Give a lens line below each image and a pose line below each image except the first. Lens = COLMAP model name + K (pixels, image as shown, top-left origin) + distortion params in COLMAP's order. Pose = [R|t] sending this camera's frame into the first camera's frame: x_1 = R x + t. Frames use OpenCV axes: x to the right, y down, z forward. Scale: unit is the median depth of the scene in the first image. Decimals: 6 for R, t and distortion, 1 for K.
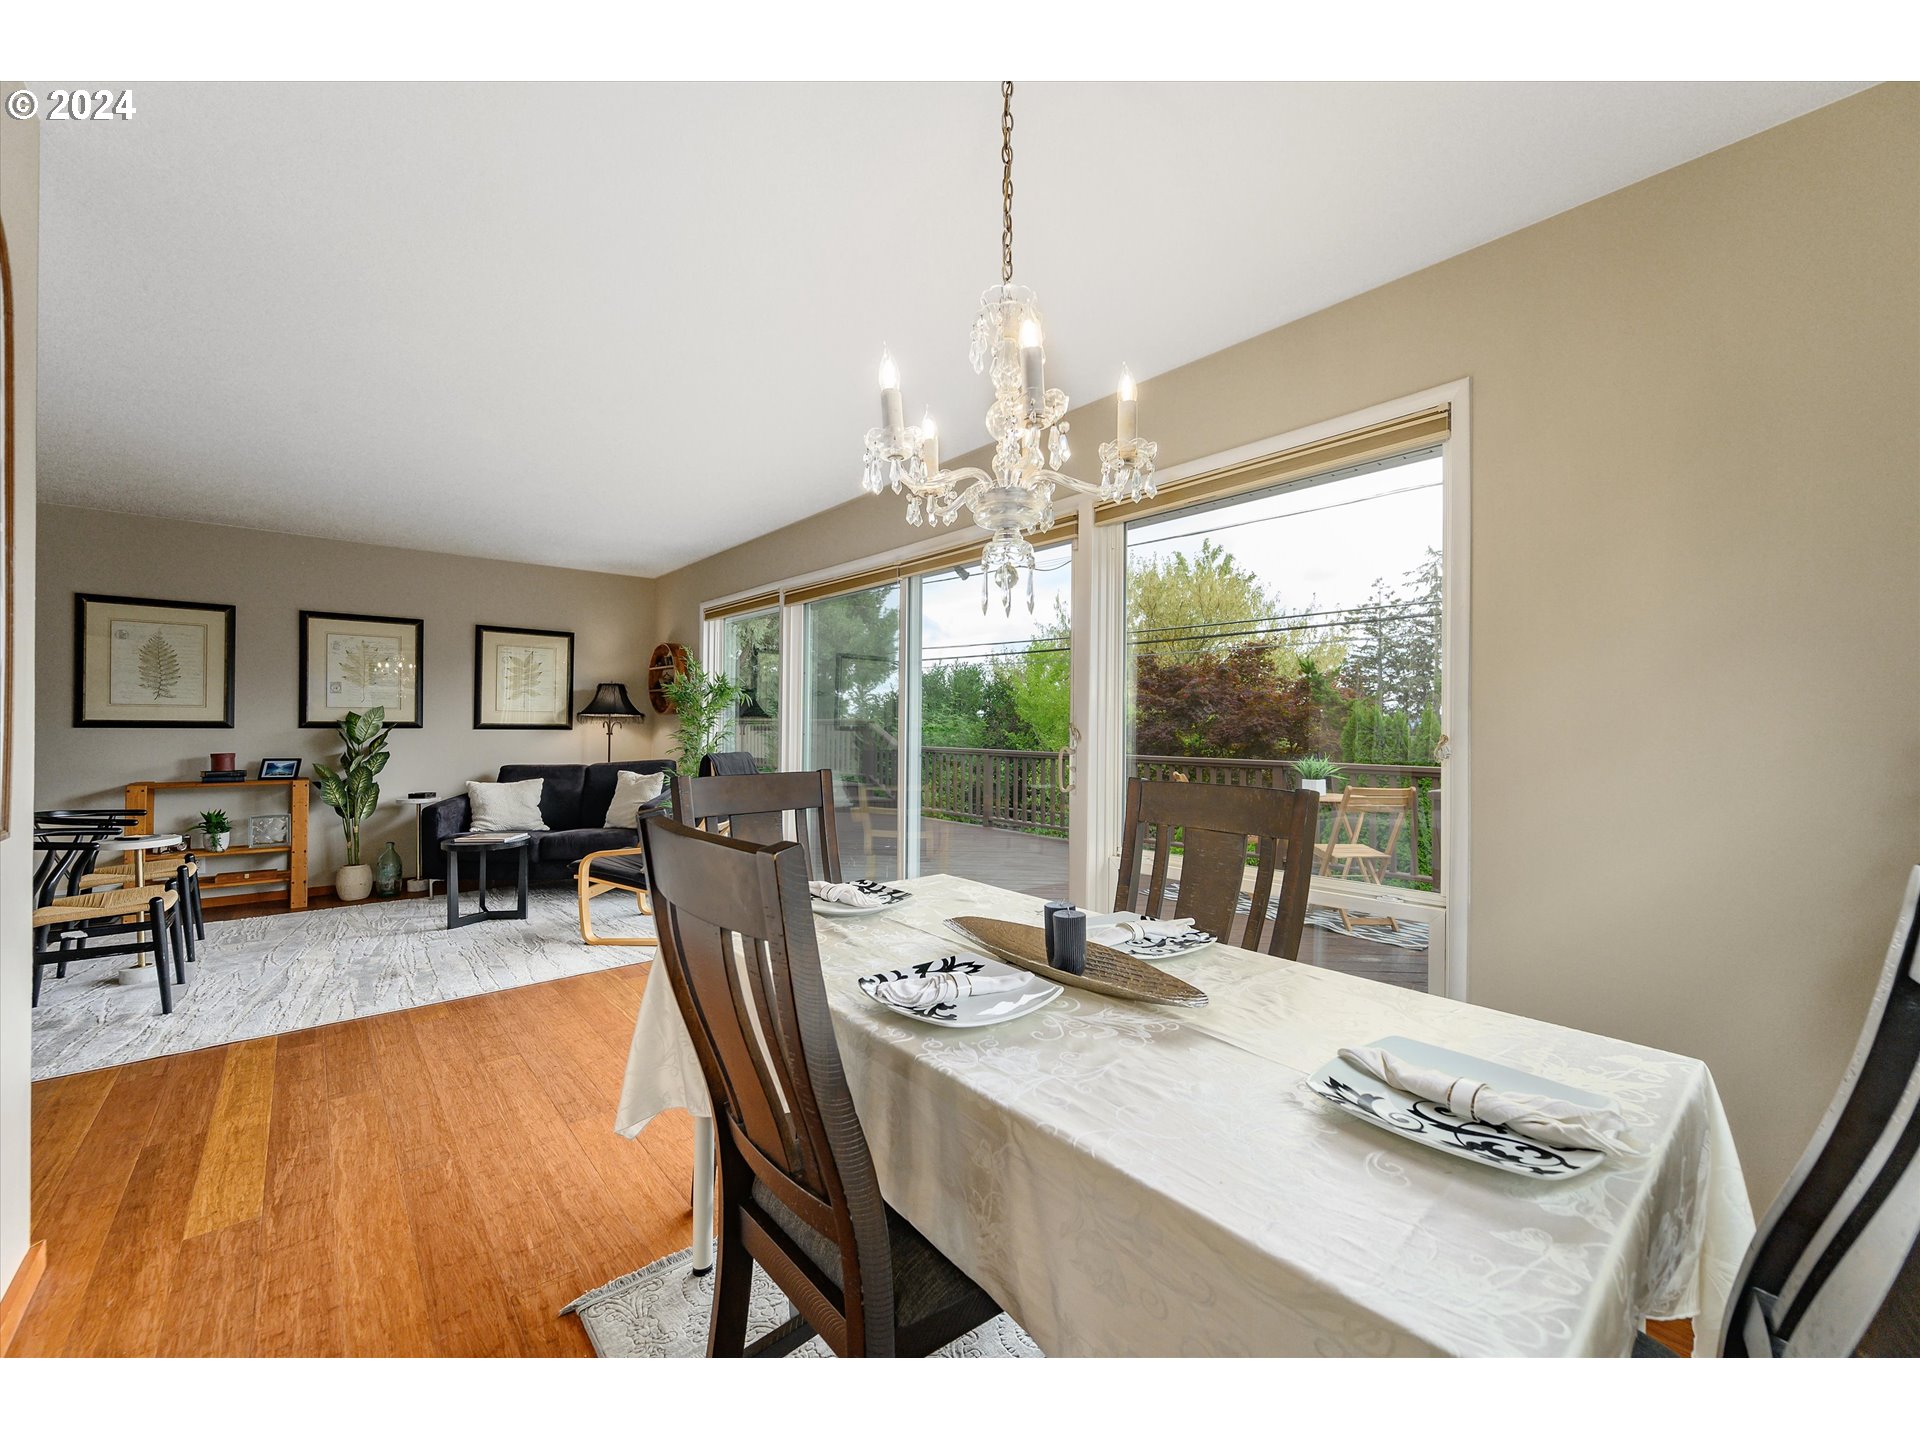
lens RADIAL K [[766.5, 0, 955.2], [0, 766.5, 722.3], [0, 0, 1]] dist [-0.000026, 0.000280]
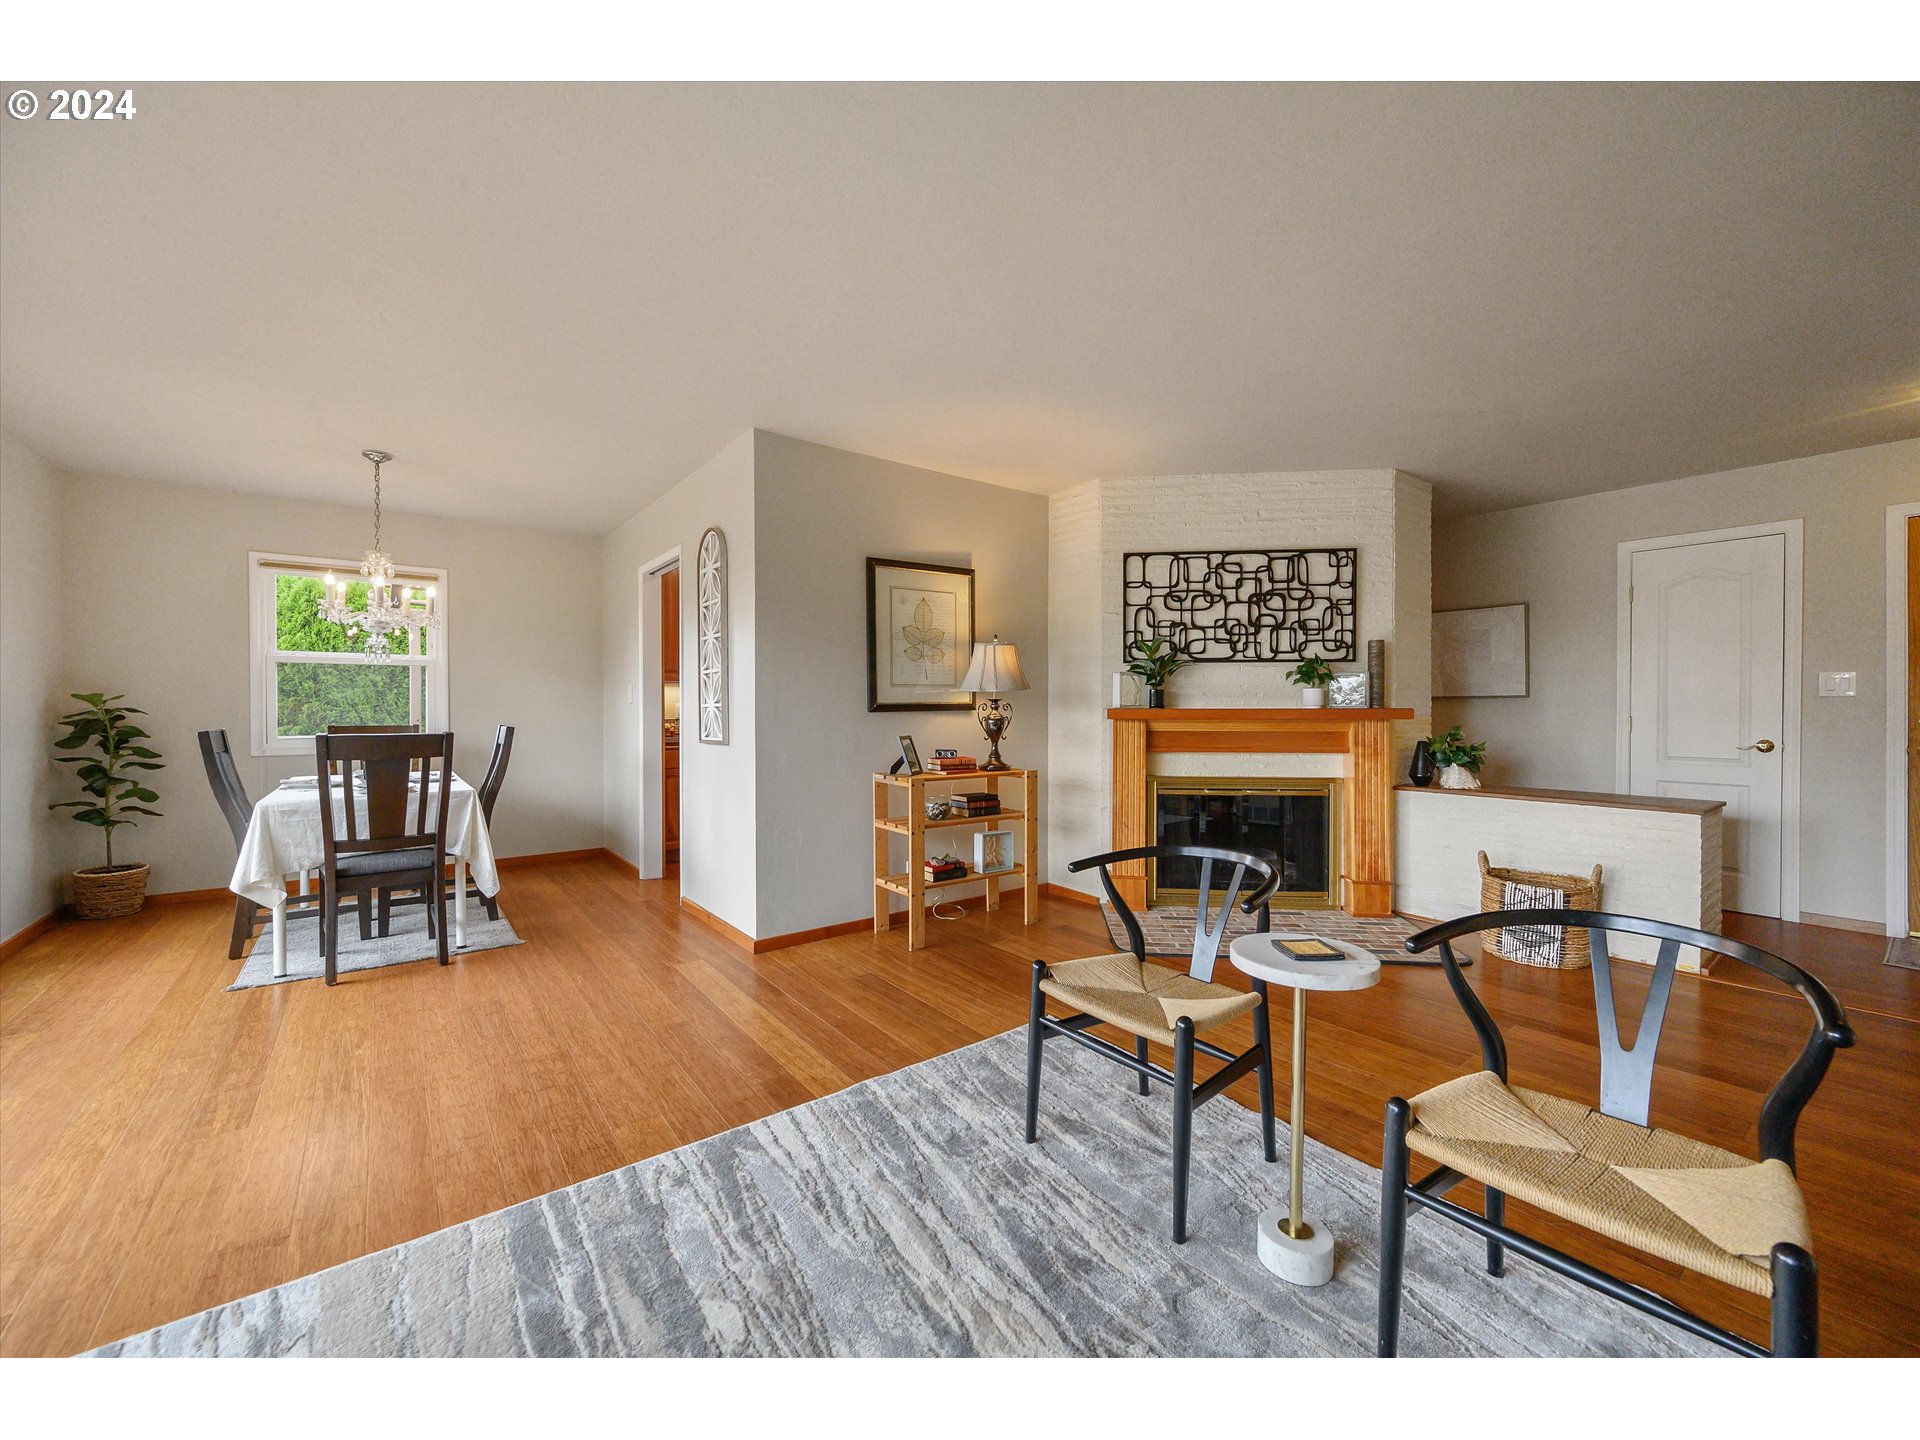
lens RADIAL K [[756.4, 0, 952.1], [0, 756.4, 718.7], [0, 0, 1]] dist [-0.000500, -0.000082]
pose [[-0.998295, -0.005448, 0.058118, -0.588726], [-0.004713, 0.999907, 0.012775, 0.006674], [-0.058182, 0.012480, -0.998228, 0.975725]]
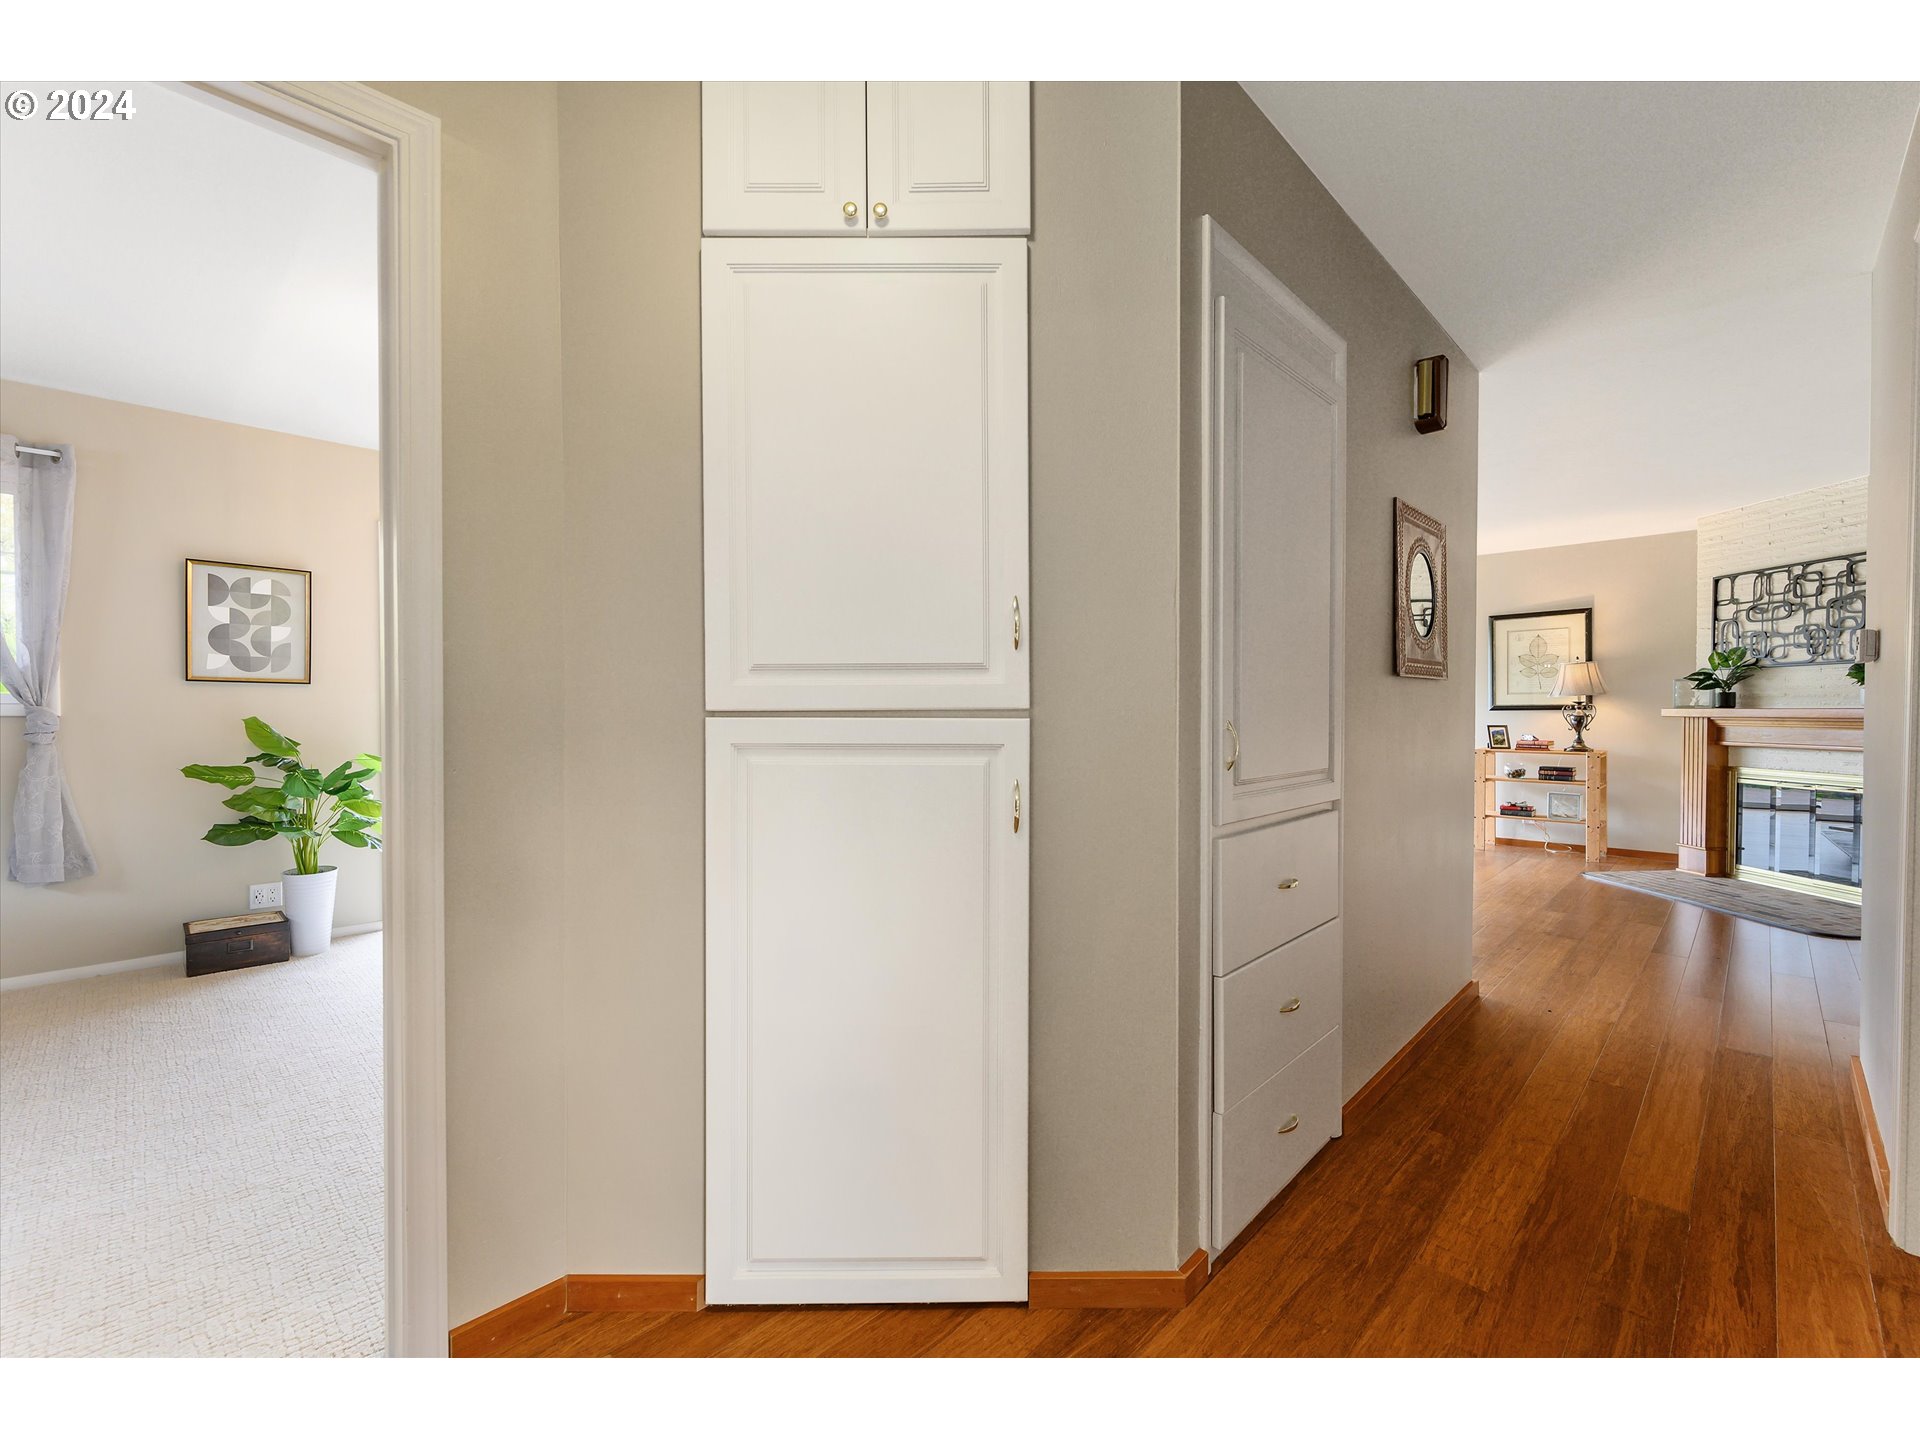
lens RADIAL K [[787.2, 0, 953.3], [0, 787.2, 720.5], [0, 0, 1]] dist [-0.000320, -0.000006]
pose [[-0.065353, -0.020944, 0.997642, -1.675729], [-0.001154, 0.999781, 0.020913, 0.001140], [-0.997862, 0.000215, -0.065362, 1.188753]]
